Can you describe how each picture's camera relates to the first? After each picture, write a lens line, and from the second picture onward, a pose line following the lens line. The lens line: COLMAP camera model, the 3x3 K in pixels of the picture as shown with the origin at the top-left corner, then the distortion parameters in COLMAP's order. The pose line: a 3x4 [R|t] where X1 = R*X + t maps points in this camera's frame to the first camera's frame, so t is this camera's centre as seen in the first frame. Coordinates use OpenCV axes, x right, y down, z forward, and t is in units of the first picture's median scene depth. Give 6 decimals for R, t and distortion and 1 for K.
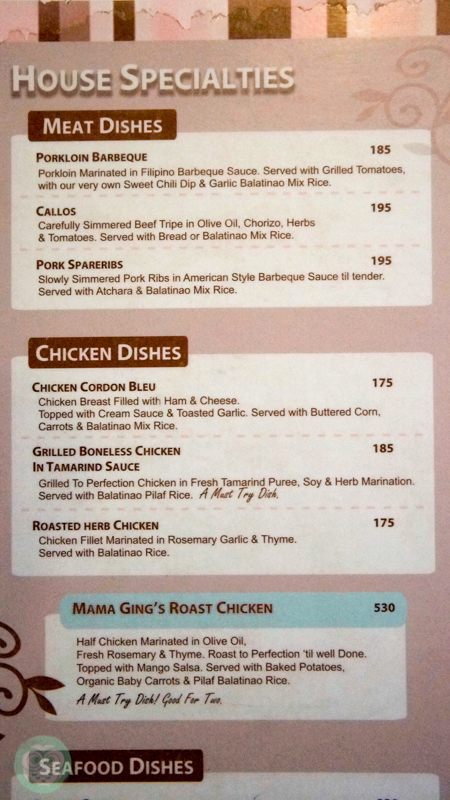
lens RADIAL K [[882.9, 0, 227.1], [0, 882.9, 401.3], [0, 0, 1]] dist [0.015703, 0.000000]
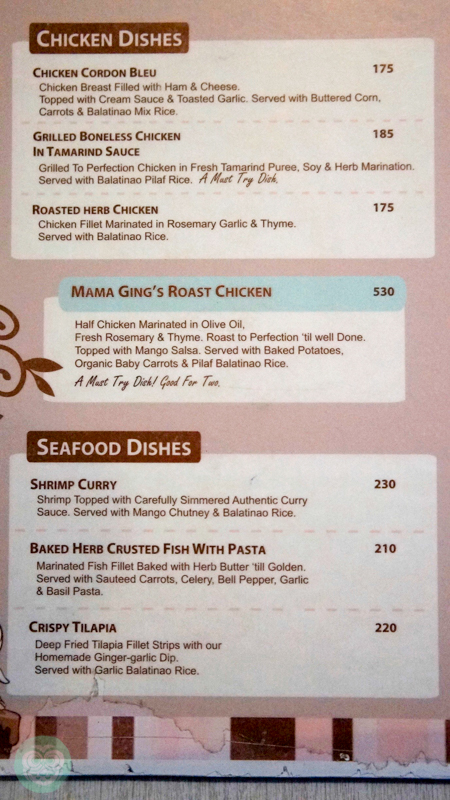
lens RADIAL K [[882.9, 0, 221.9], [0, 882.9, 399.9], [0, 0, 1]] dist [0.015703, 0.000000]
pose [[0.999943, 0.007158, -0.007941, 0.004134], [-0.007298, 0.999815, -0.017768, 0.372946], [0.007813, 0.017825, 0.999811, 0.003639]]
